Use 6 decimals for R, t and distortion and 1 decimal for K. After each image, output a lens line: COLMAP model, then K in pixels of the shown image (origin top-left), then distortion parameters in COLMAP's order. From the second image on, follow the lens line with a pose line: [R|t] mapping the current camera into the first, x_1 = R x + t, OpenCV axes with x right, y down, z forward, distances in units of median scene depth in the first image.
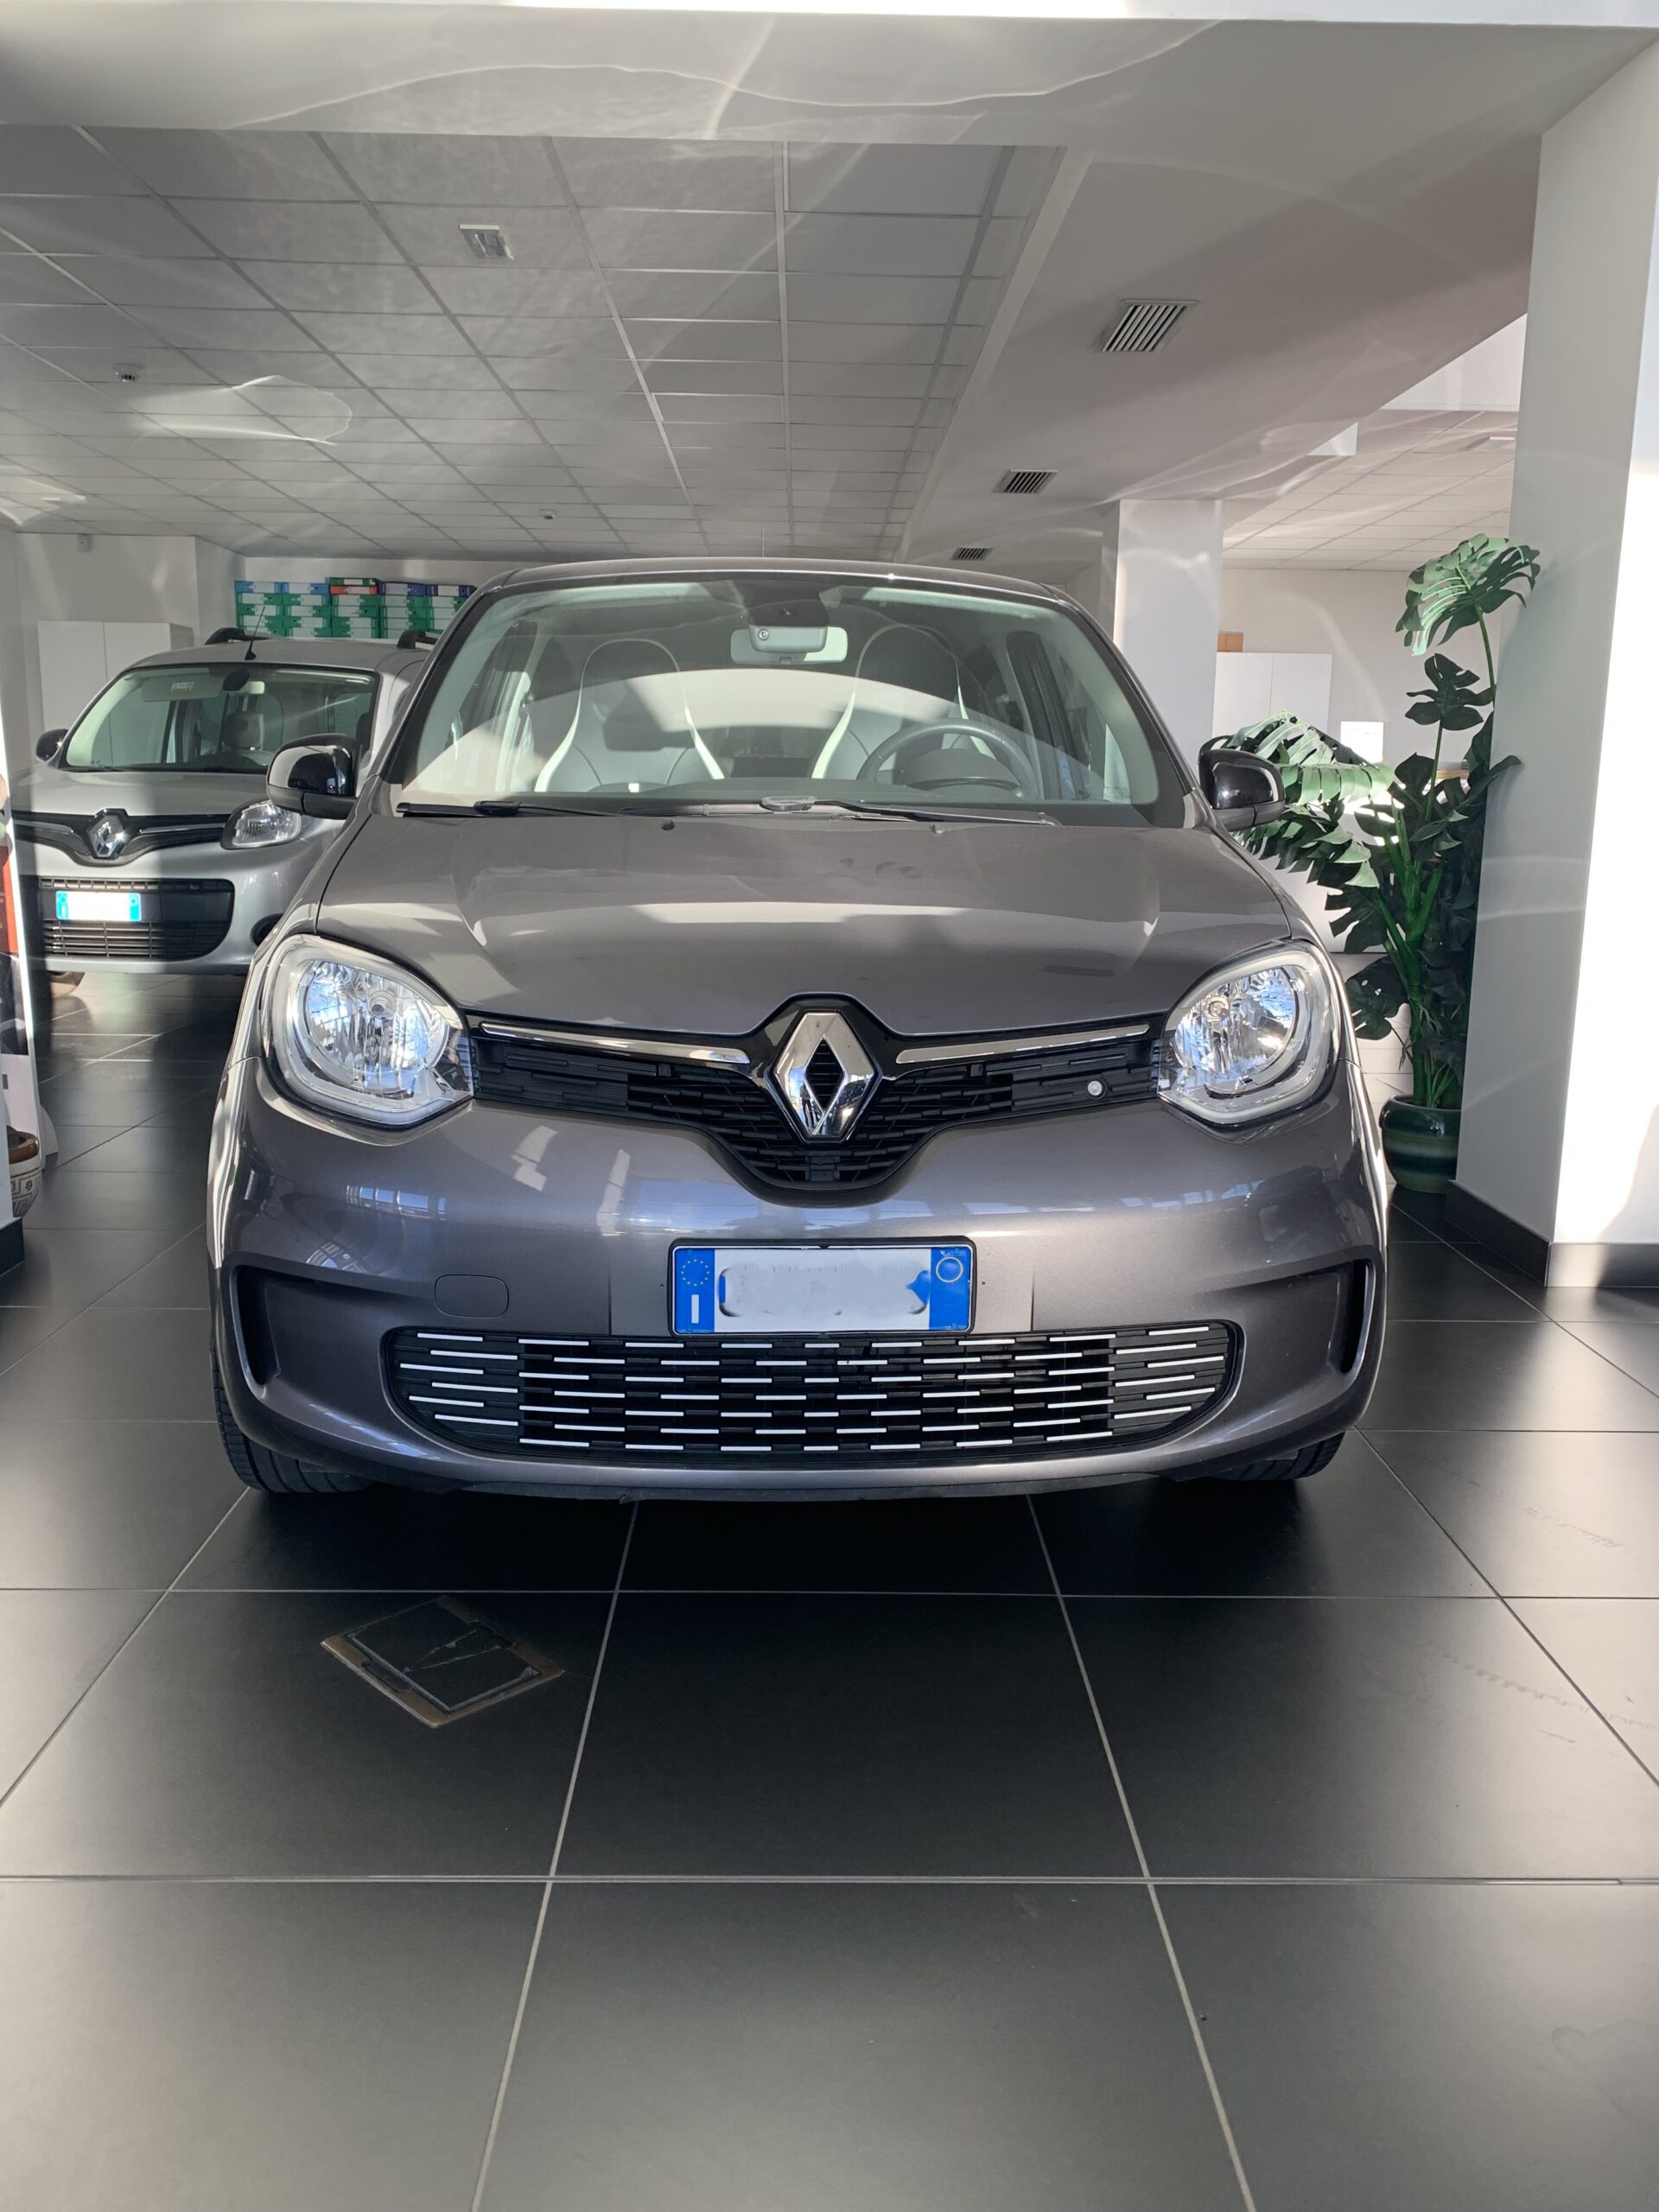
lens RADIAL K [[1717.2, 0, 829.5], [0, 1717.2, 1106.0], [0, 0, 1]] dist [0.009834, 0.000171]
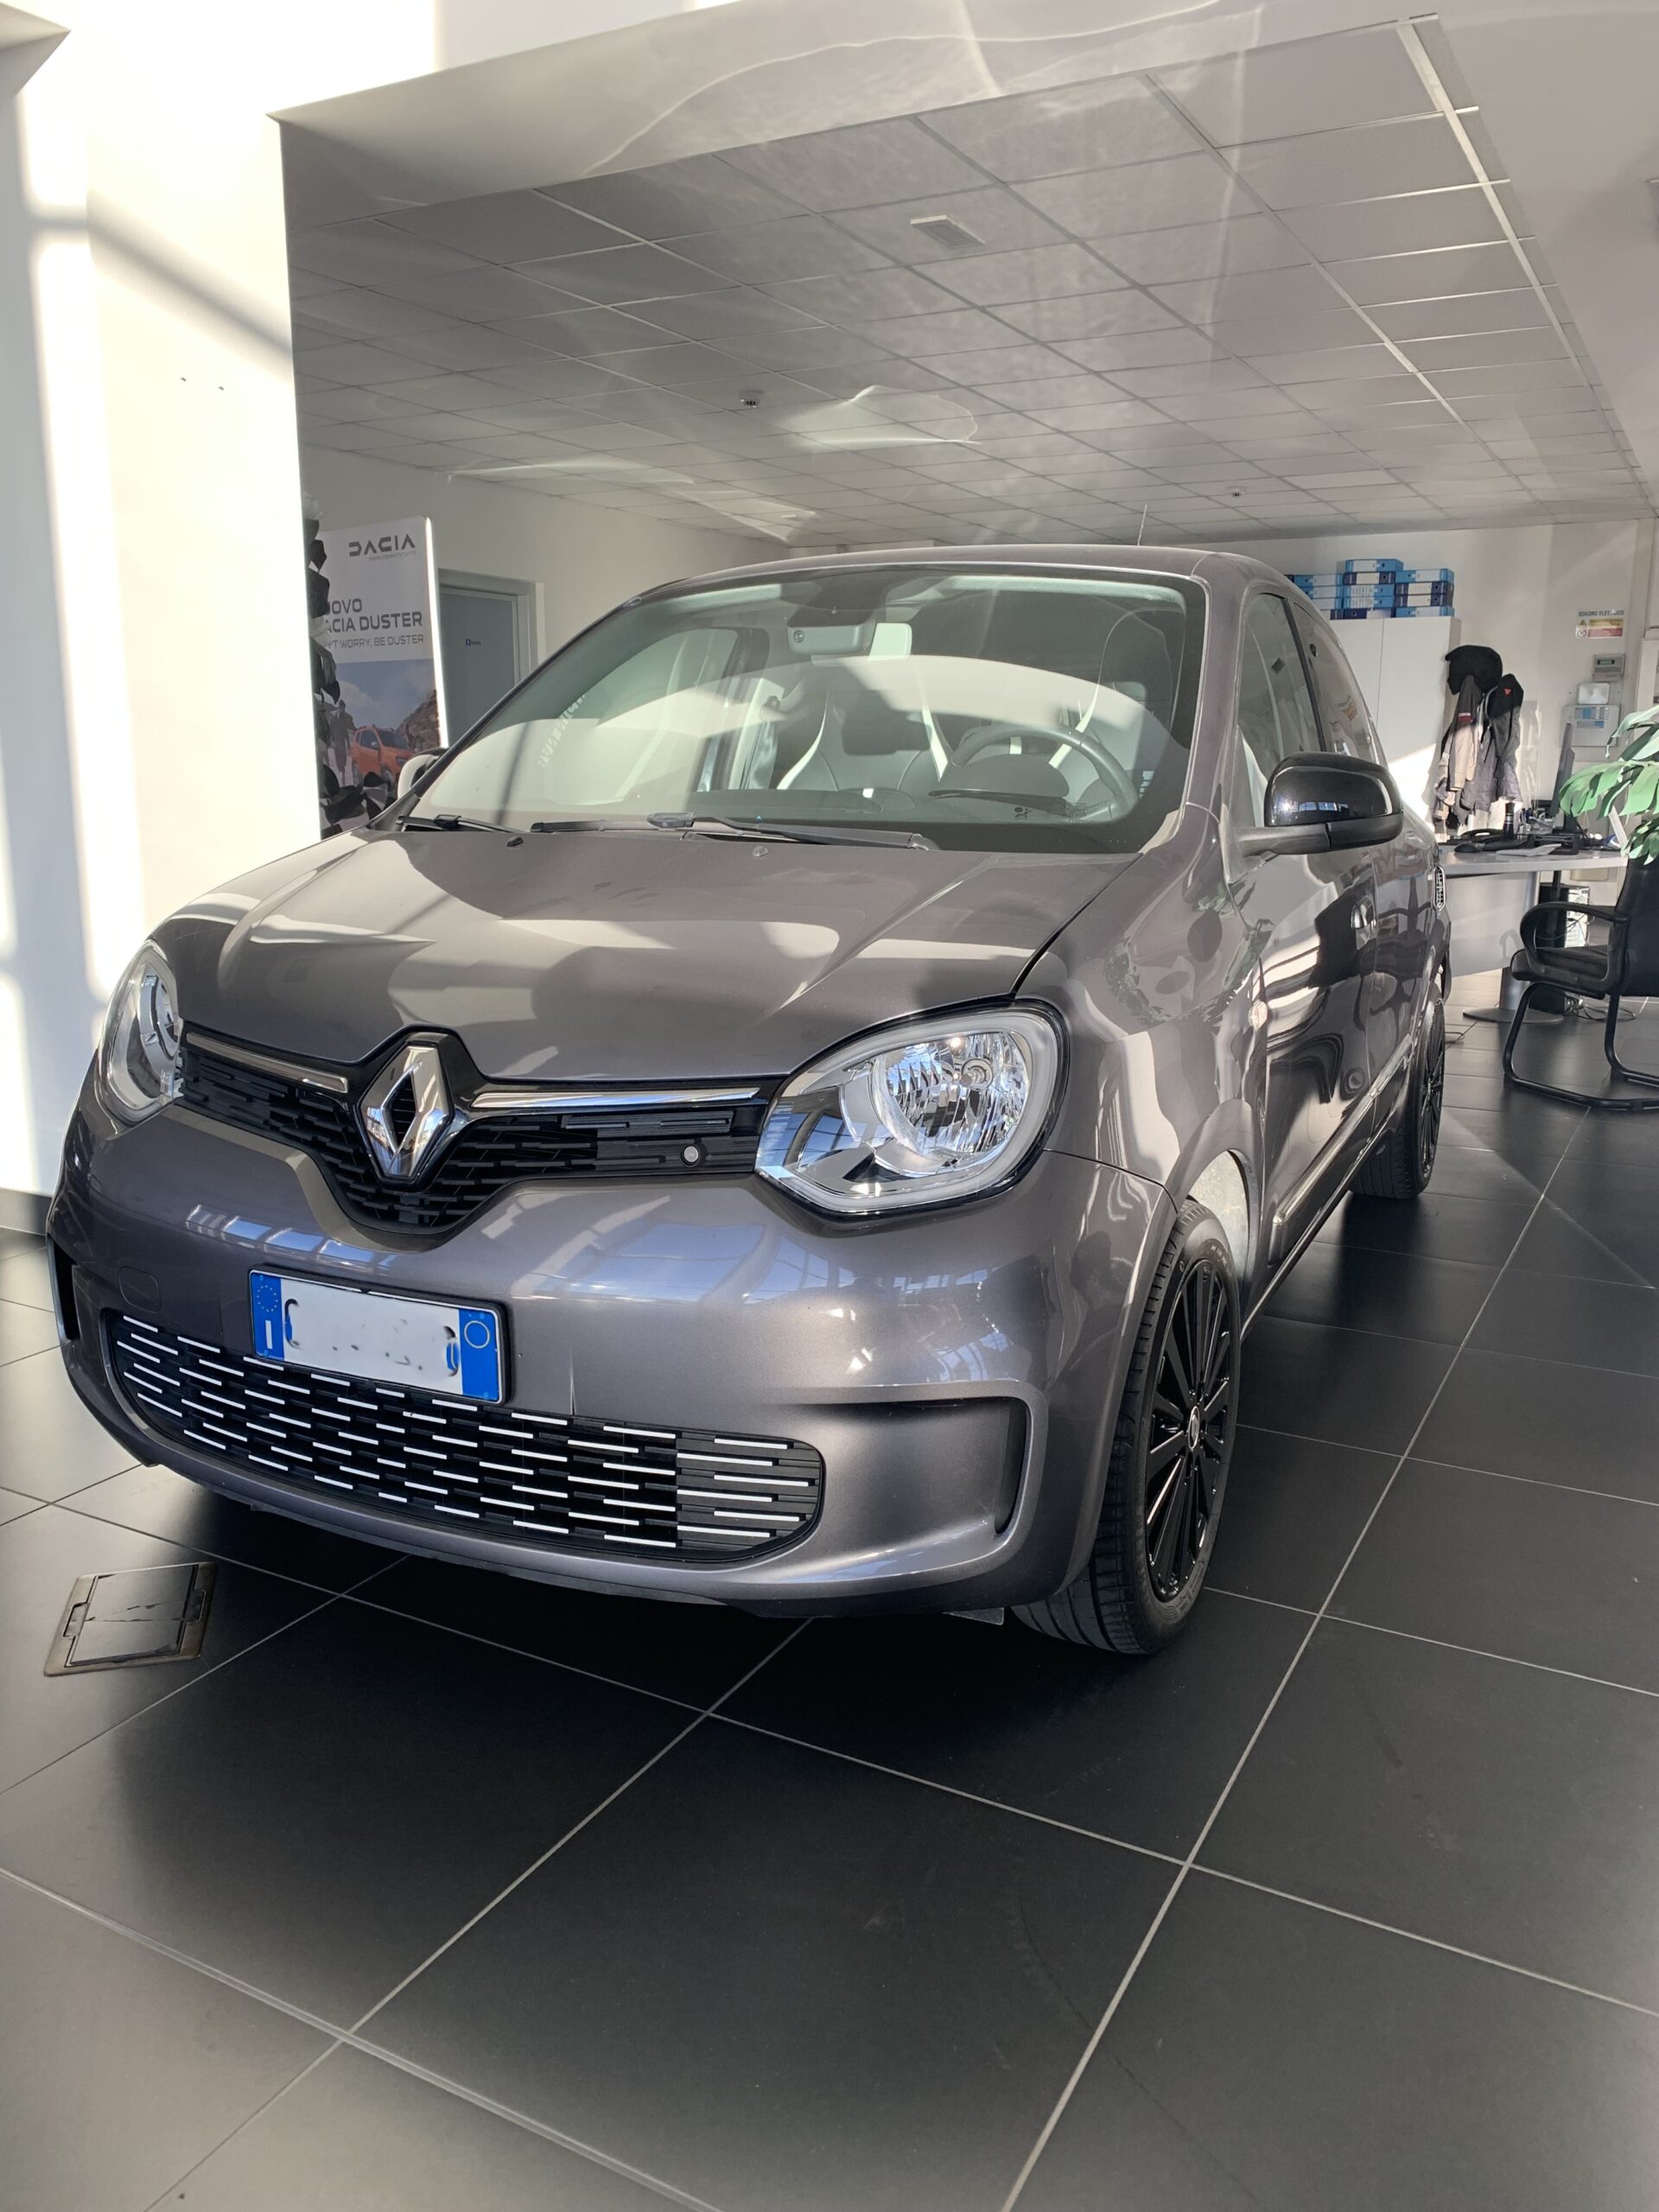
lens RADIAL K [[1717.2, 0, 829.5], [0, 1717.2, 1106.0], [0, 0, 1]] dist [0.009834, 0.000171]
pose [[0.874446, 0.088088, -0.477059, 0.648648], [-0.083073, 0.996041, 0.031644, -0.070364], [0.477958, 0.011960, 0.878301, 0.265973]]
